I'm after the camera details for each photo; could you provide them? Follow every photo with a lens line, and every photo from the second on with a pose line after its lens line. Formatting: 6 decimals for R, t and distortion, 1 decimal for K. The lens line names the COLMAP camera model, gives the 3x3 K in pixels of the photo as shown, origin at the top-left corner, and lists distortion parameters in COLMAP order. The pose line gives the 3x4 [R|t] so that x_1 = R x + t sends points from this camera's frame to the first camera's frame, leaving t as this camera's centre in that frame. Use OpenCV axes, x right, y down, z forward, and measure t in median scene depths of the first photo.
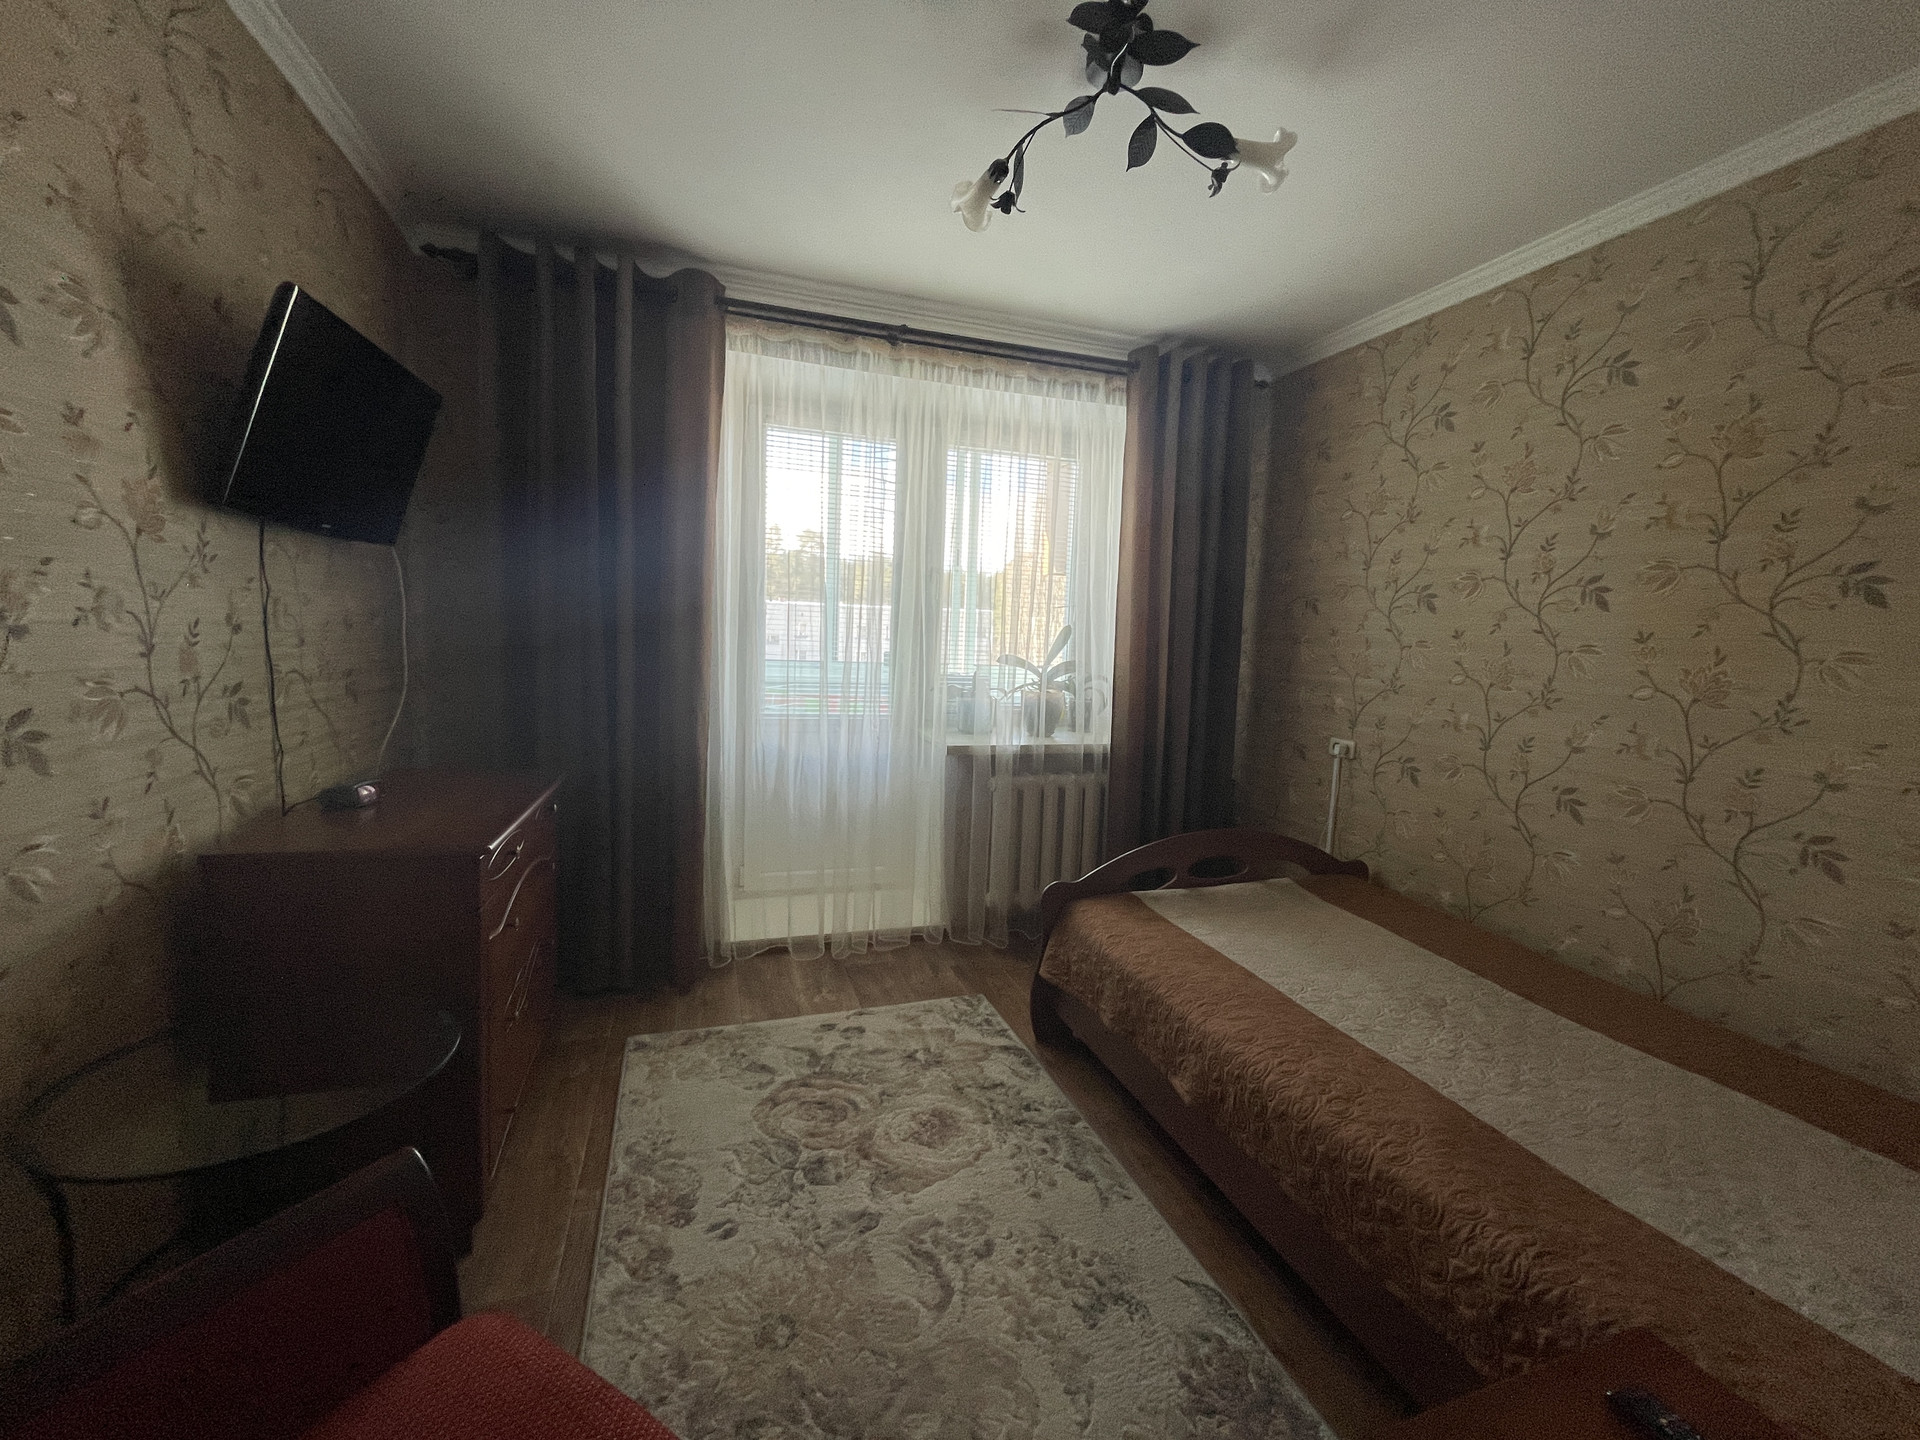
lens RADIAL K [[780.4, 0, 966.7], [0, 780.4, 706.8], [0, 0, 1]] dist [-0.020710, -0.000007]
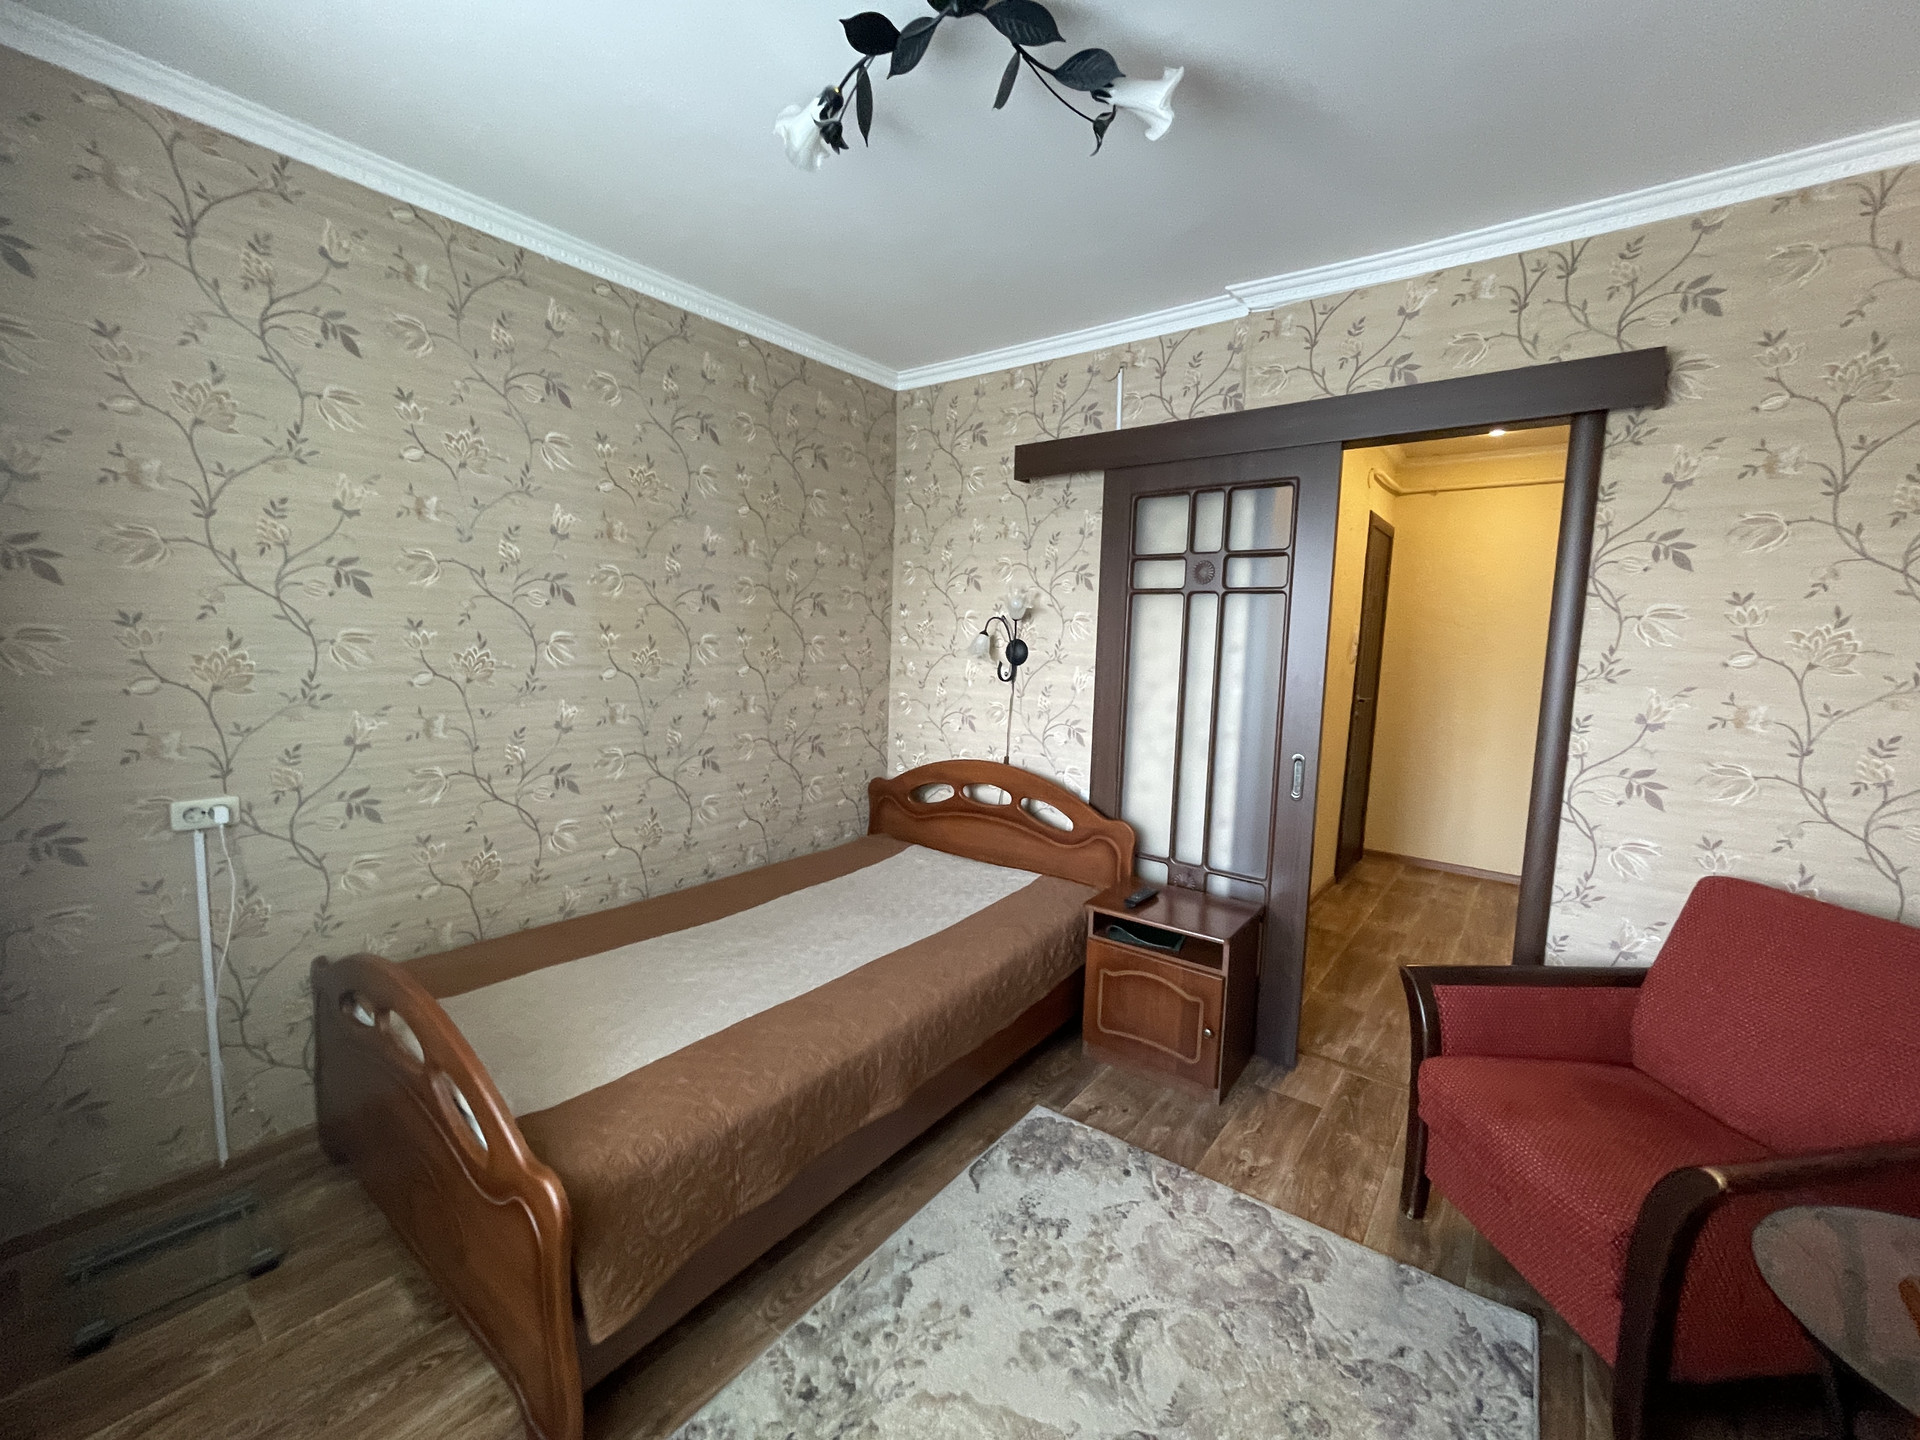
lens RADIAL K [[780.4, 0, 967.9], [0, 780.4, 728.5], [0, 0, 1]] dist [-0.020710, -0.000007]
pose [[-0.568646, -0.137002, 0.811093, -0.516973], [0.044848, 0.979403, 0.196874, -0.168378], [-0.821359, 0.148327, -0.550789, 1.372363]]
